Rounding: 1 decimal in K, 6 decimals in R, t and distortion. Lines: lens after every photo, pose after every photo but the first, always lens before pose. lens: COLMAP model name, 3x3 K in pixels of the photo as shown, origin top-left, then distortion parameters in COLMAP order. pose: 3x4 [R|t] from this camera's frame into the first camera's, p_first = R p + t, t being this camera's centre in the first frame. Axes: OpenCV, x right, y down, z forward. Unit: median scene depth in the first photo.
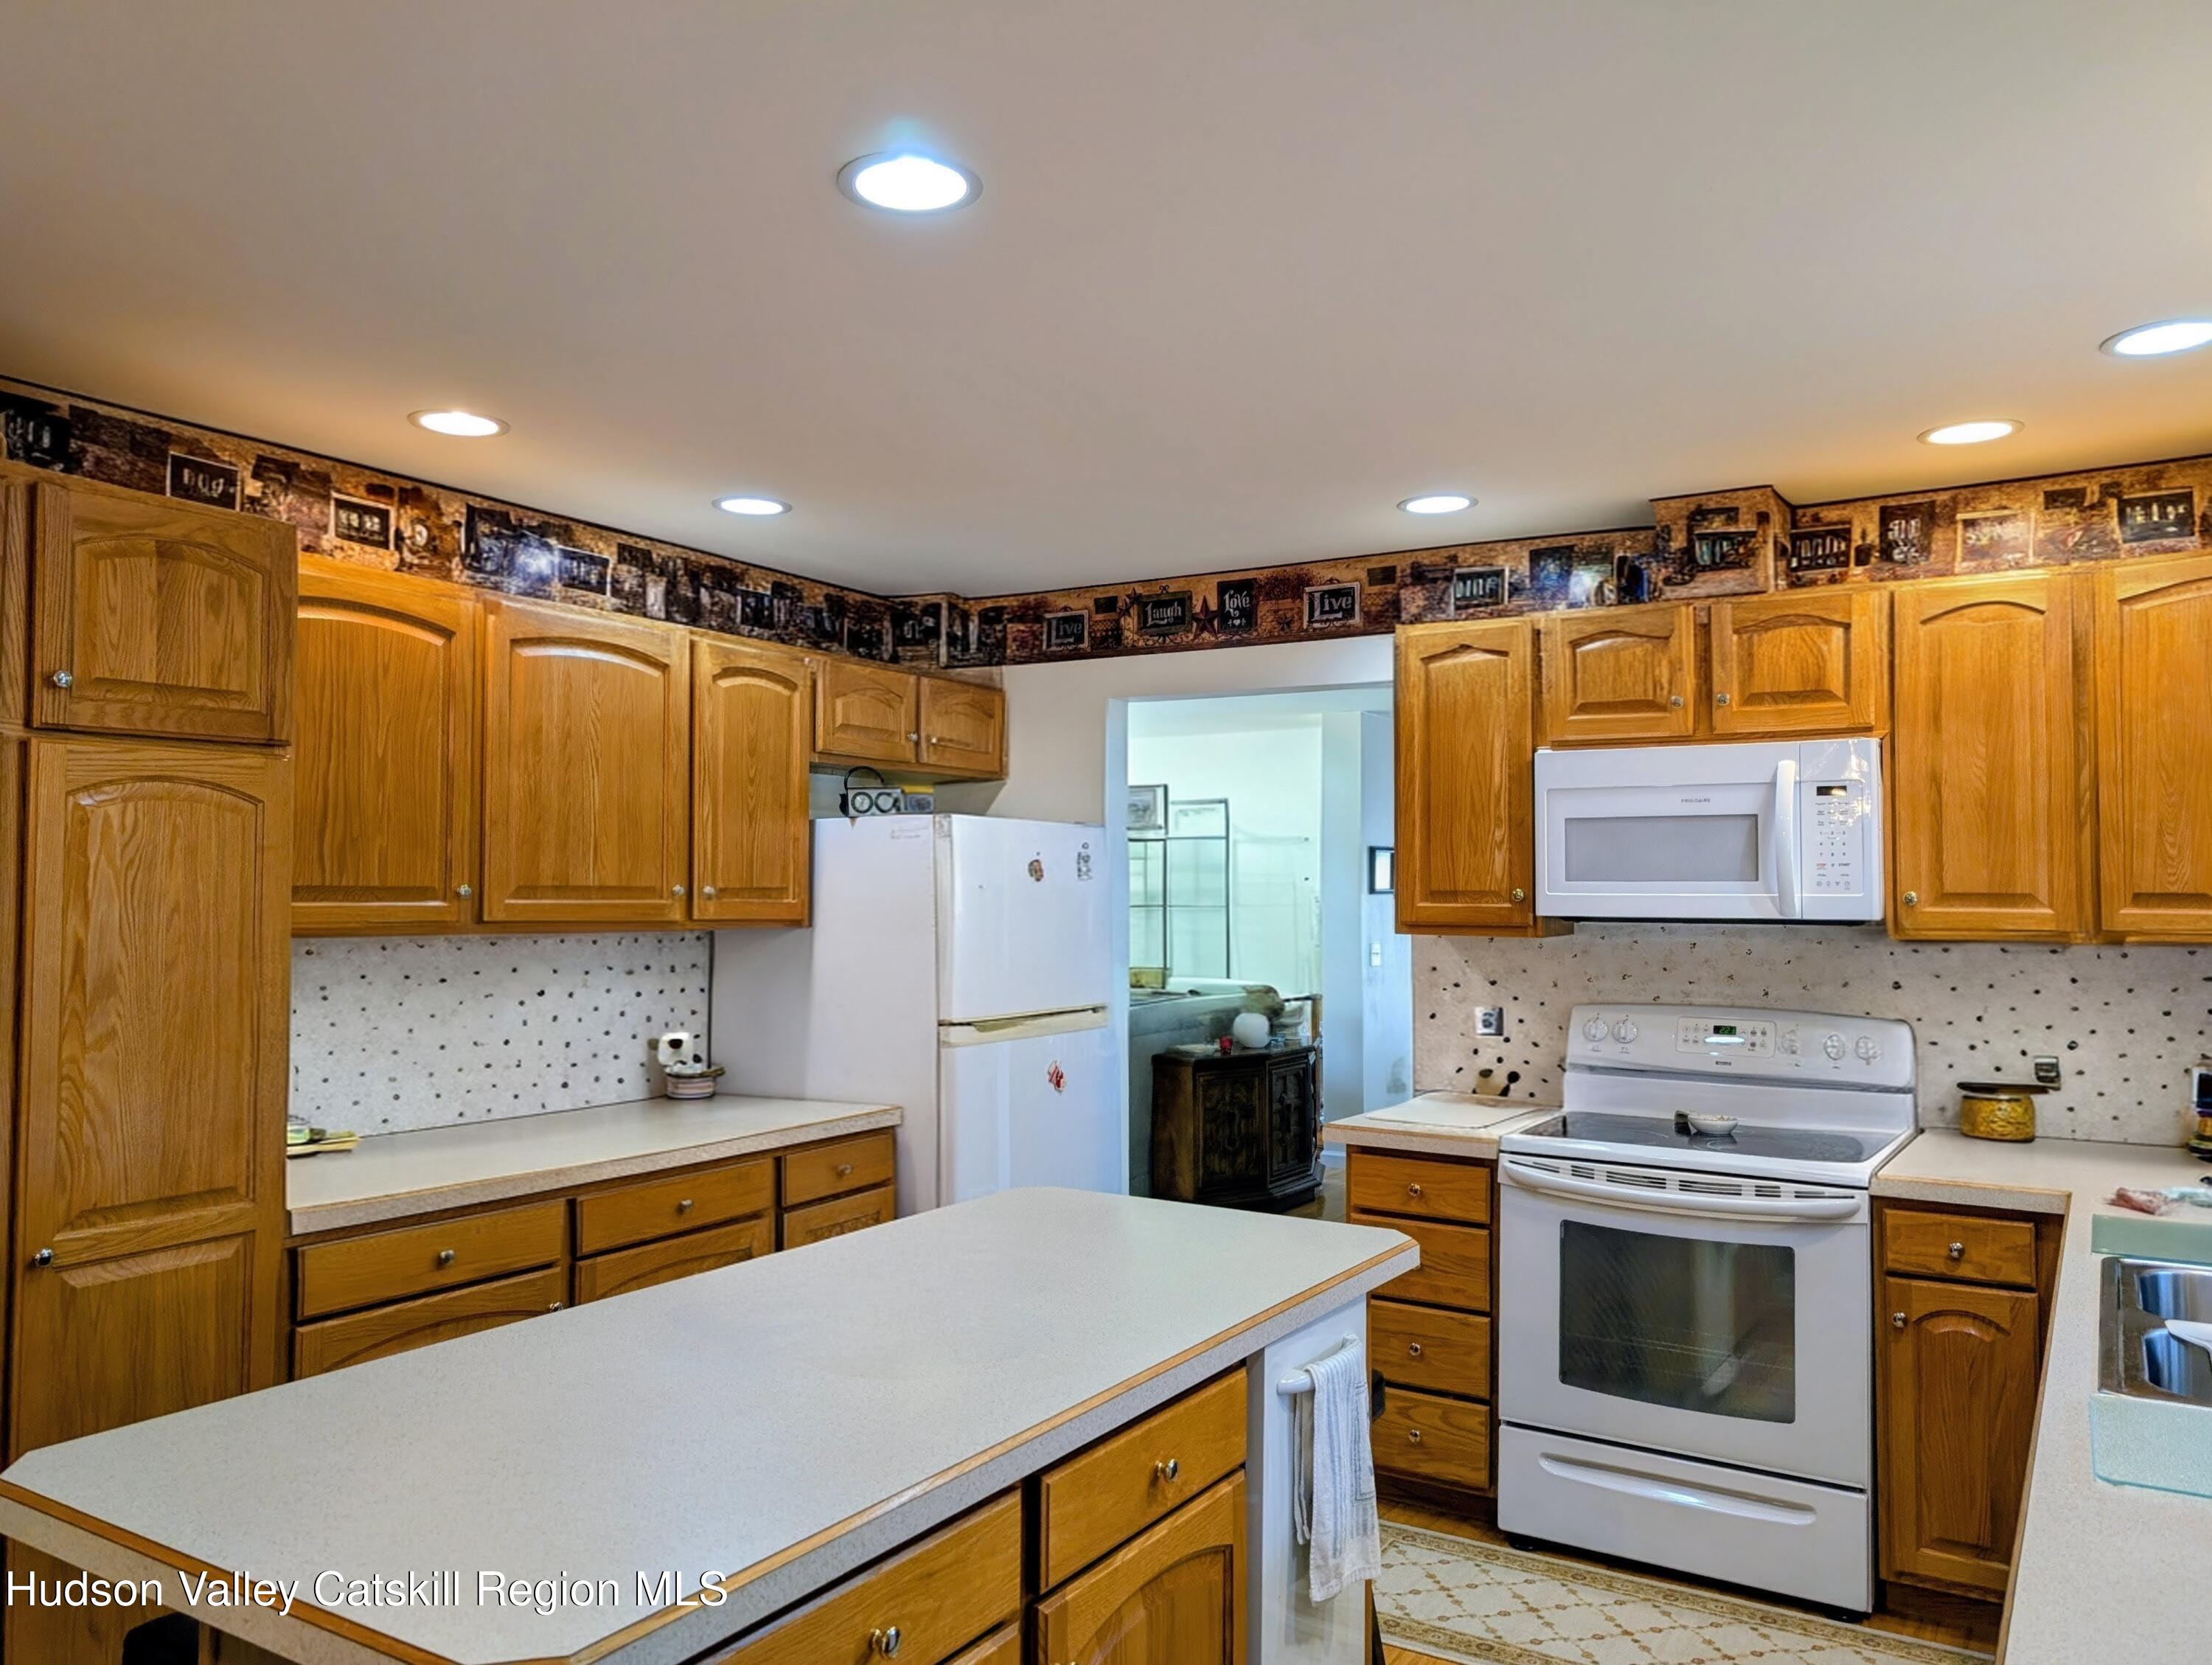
lens RADIAL K [[1625.4, 0, 1119.8], [0, 1625.4, 838.2], [0, 0, 1]] dist [0.023778, -0.005009]
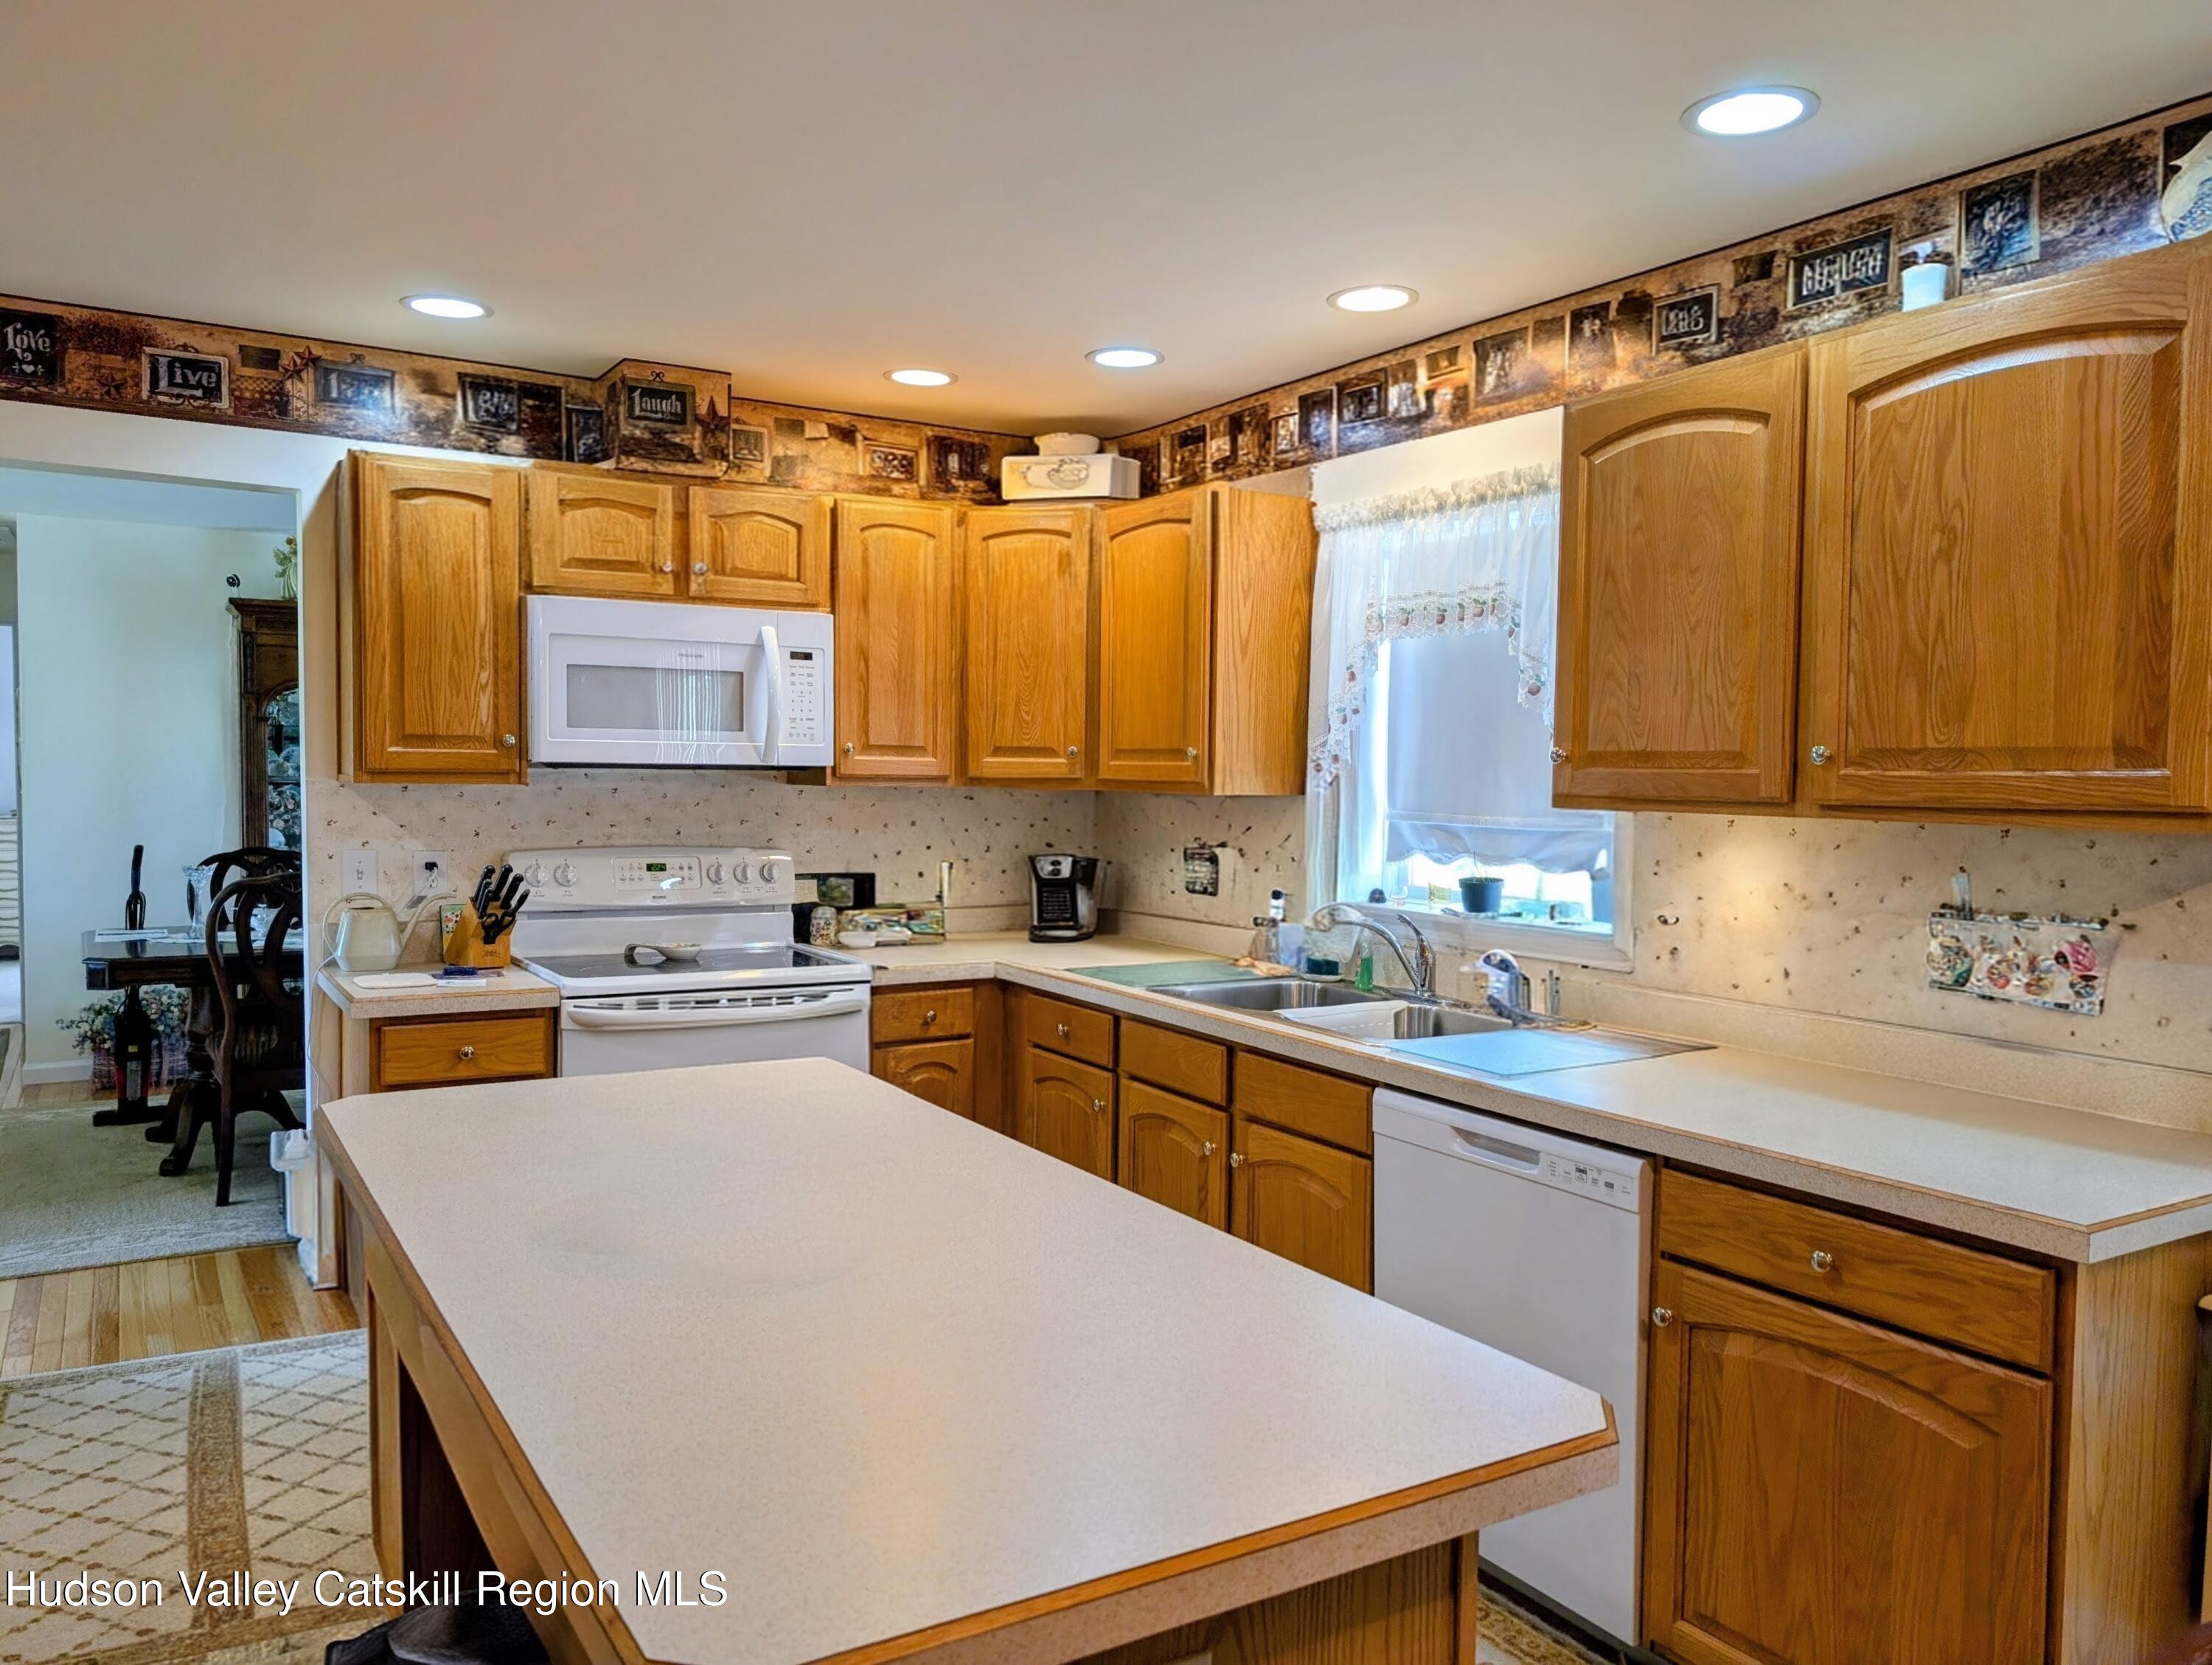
lens RADIAL K [[1625.4, 0, 1119.8], [0, 1625.4, 837.6], [0, 0, 1]] dist [0.023778, -0.005009]
pose [[0.458667, -0.036866, 0.887843, -0.458435], [-0.044472, 0.996935, 0.064371, 0.014090], [-0.887495, -0.069009, 0.455622, 0.232769]]
